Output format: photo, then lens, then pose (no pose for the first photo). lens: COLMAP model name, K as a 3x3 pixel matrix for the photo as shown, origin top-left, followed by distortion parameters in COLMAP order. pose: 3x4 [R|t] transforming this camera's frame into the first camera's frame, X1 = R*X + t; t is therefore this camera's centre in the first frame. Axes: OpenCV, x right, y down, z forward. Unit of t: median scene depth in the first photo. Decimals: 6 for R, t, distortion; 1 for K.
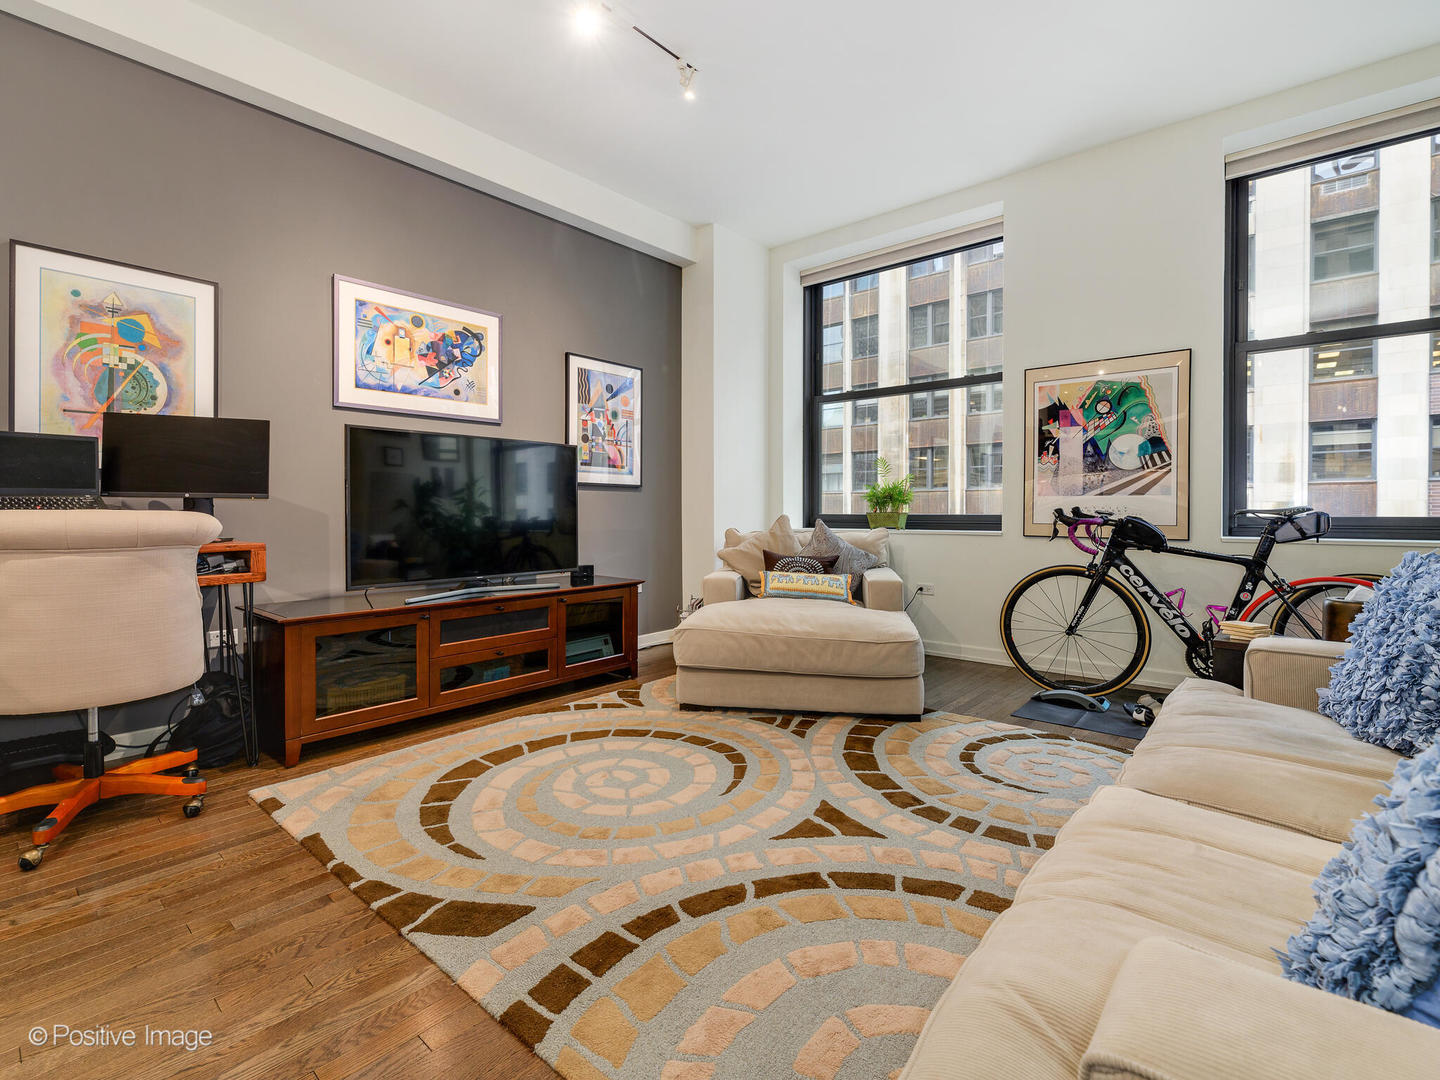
lens RADIAL K [[670.9, 0, 647.2], [0, 670.9, 538.7], [0, 0, 1]] dist [-0.005924, -0.000450]
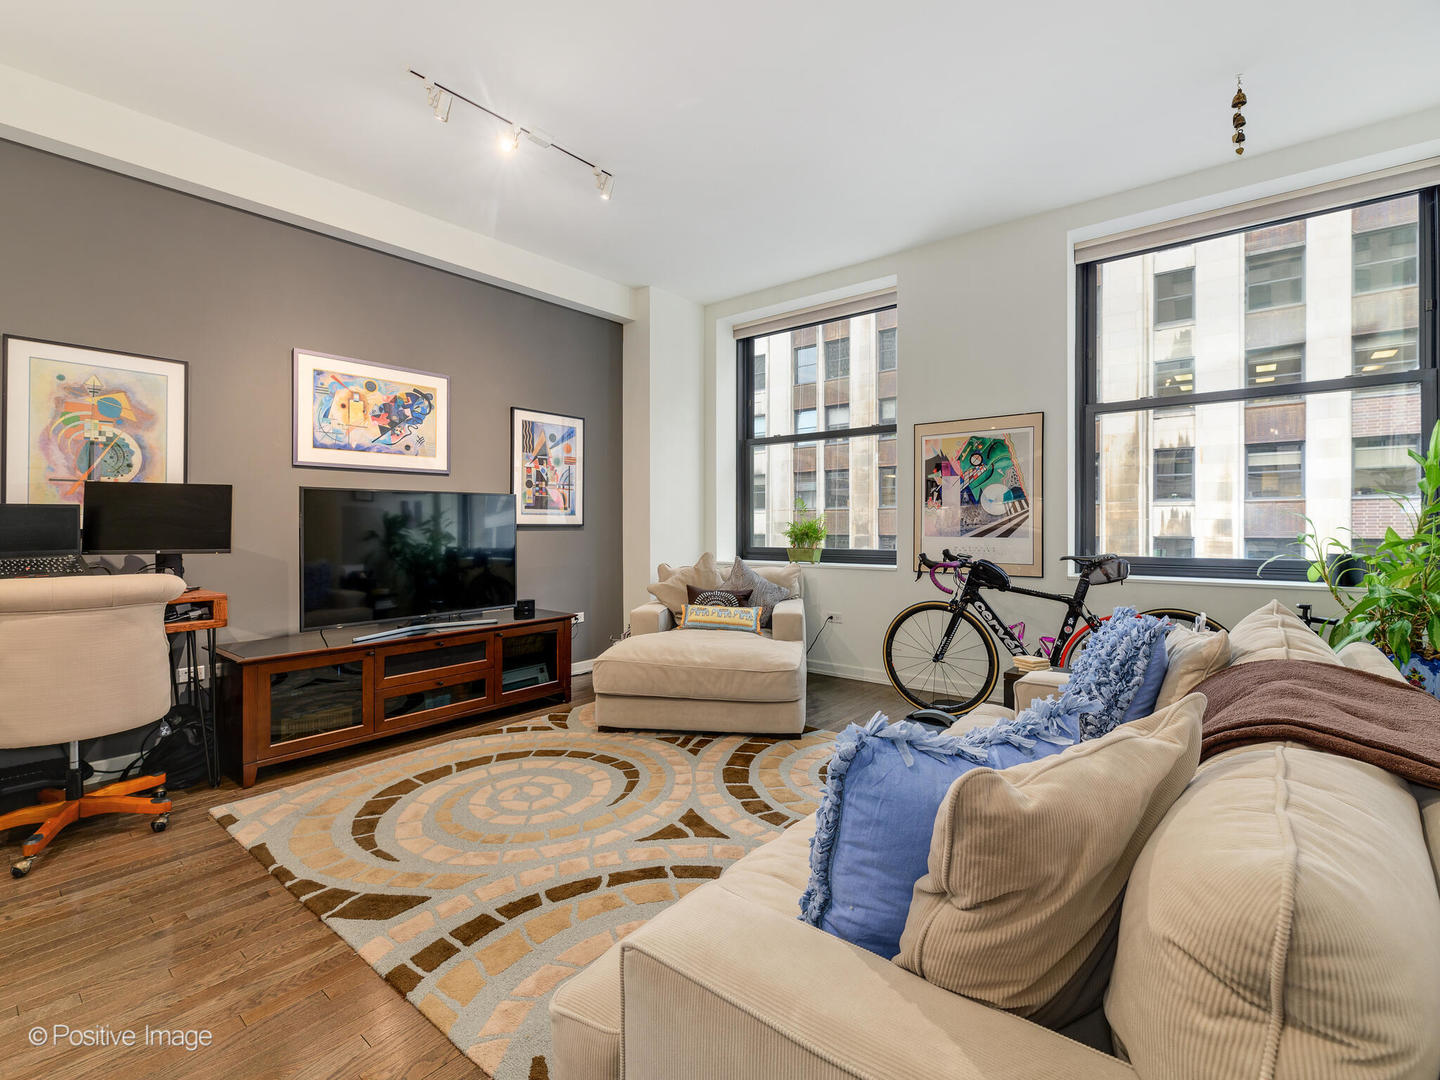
lens RADIAL K [[670.9, 0, 664.4], [0, 670.9, 531.8], [0, 0, 1]] dist [-0.005924, -0.000450]
pose [[0.999200, -0.001178, 0.039984, 0.123329], [0.002043, 0.999765, -0.021603, -0.063349], [-0.039949, 0.021667, 0.998967, -0.165951]]
